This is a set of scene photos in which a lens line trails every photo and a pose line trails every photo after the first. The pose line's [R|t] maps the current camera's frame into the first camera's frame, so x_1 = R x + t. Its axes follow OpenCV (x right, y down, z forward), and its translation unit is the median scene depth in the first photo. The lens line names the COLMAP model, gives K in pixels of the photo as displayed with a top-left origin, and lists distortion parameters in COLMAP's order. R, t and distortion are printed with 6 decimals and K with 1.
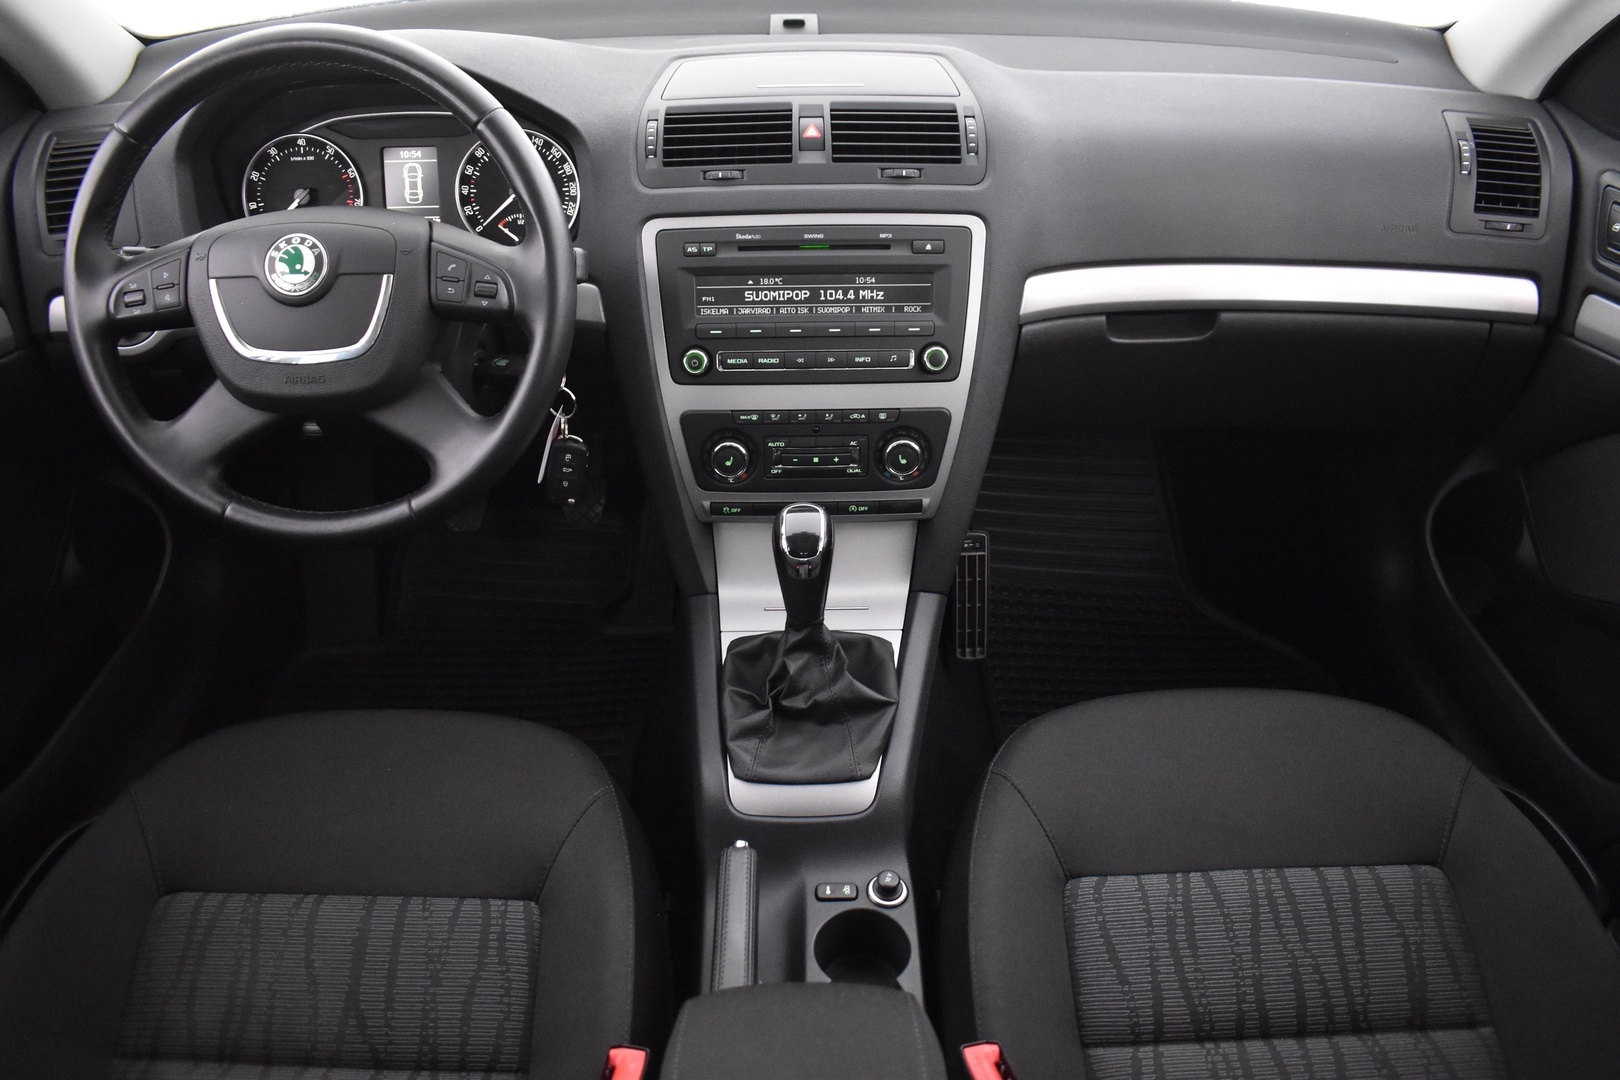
lens RADIAL K [[1259.4, 0, 815.8], [0, 1259.4, 511.4], [0, 0, 1]] dist [-0.099474, 0.024820]
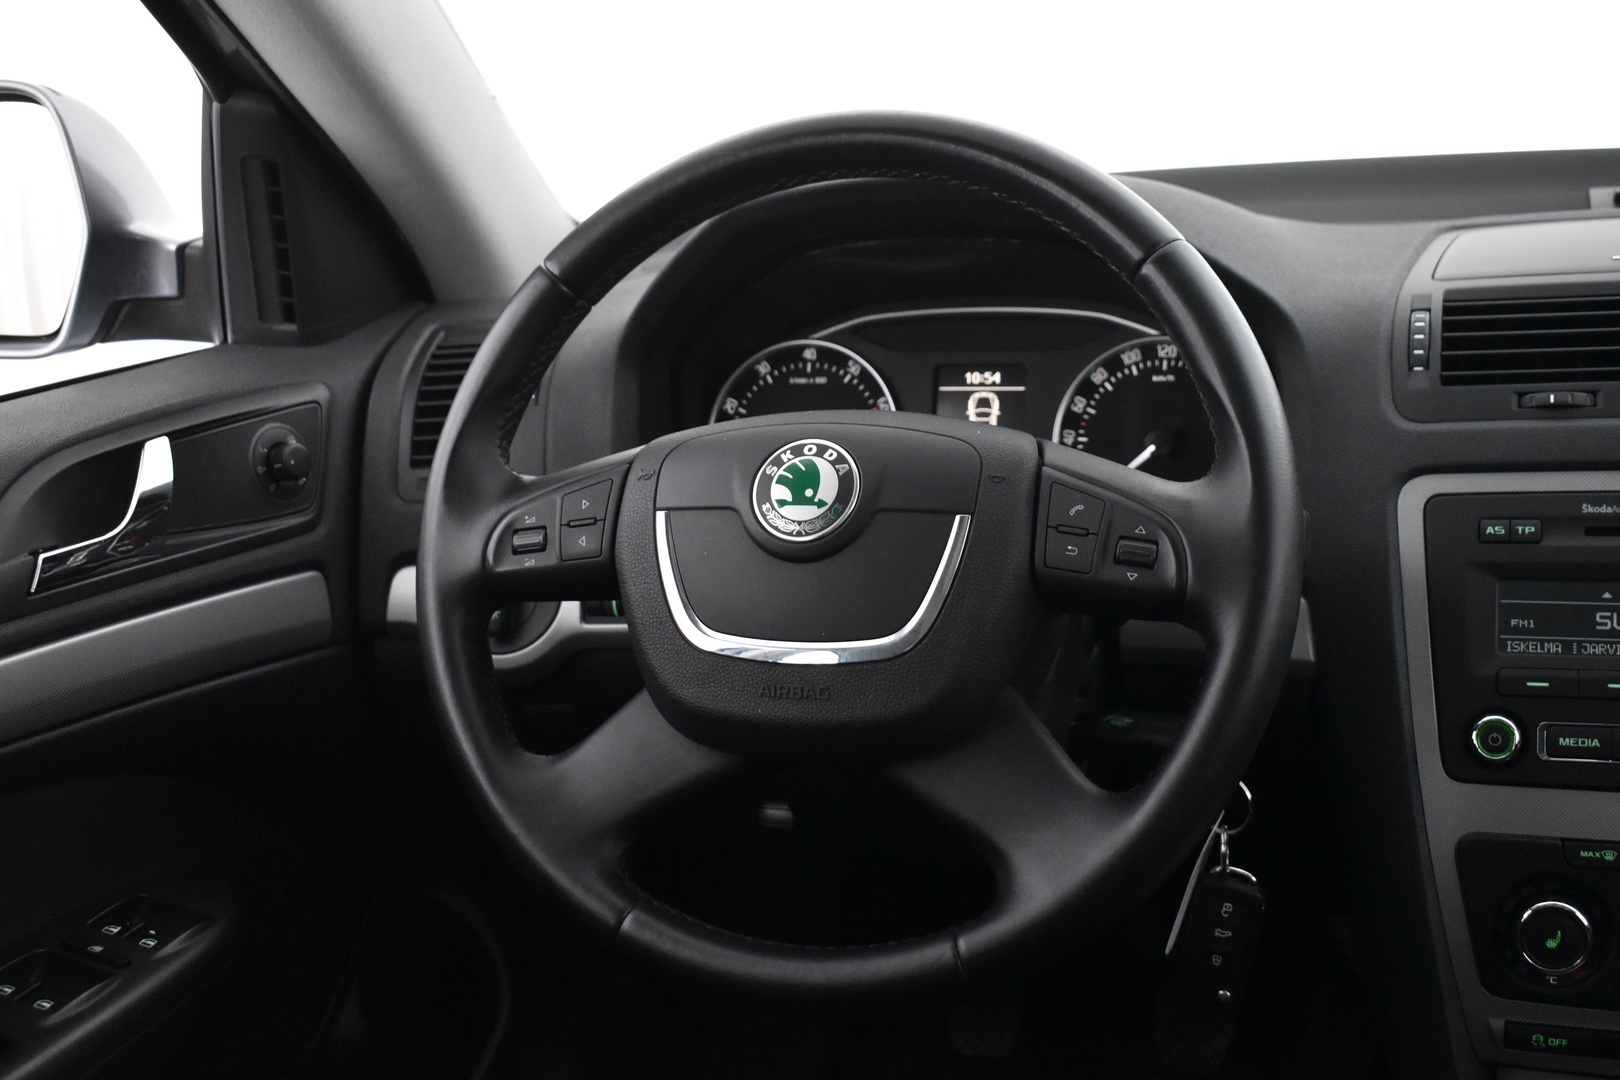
lens RADIAL K [[1888.9, 0, 834.0], [0, 1888.9, 520.9], [0, 0, 1]] dist [-0.058244, 0.000000]
pose [[0.946074, 0.023956, -0.323062, -0.106552], [-0.120100, 0.952133, -0.281103, 0.046917], [0.300864, 0.304744, 0.903666, 0.185923]]
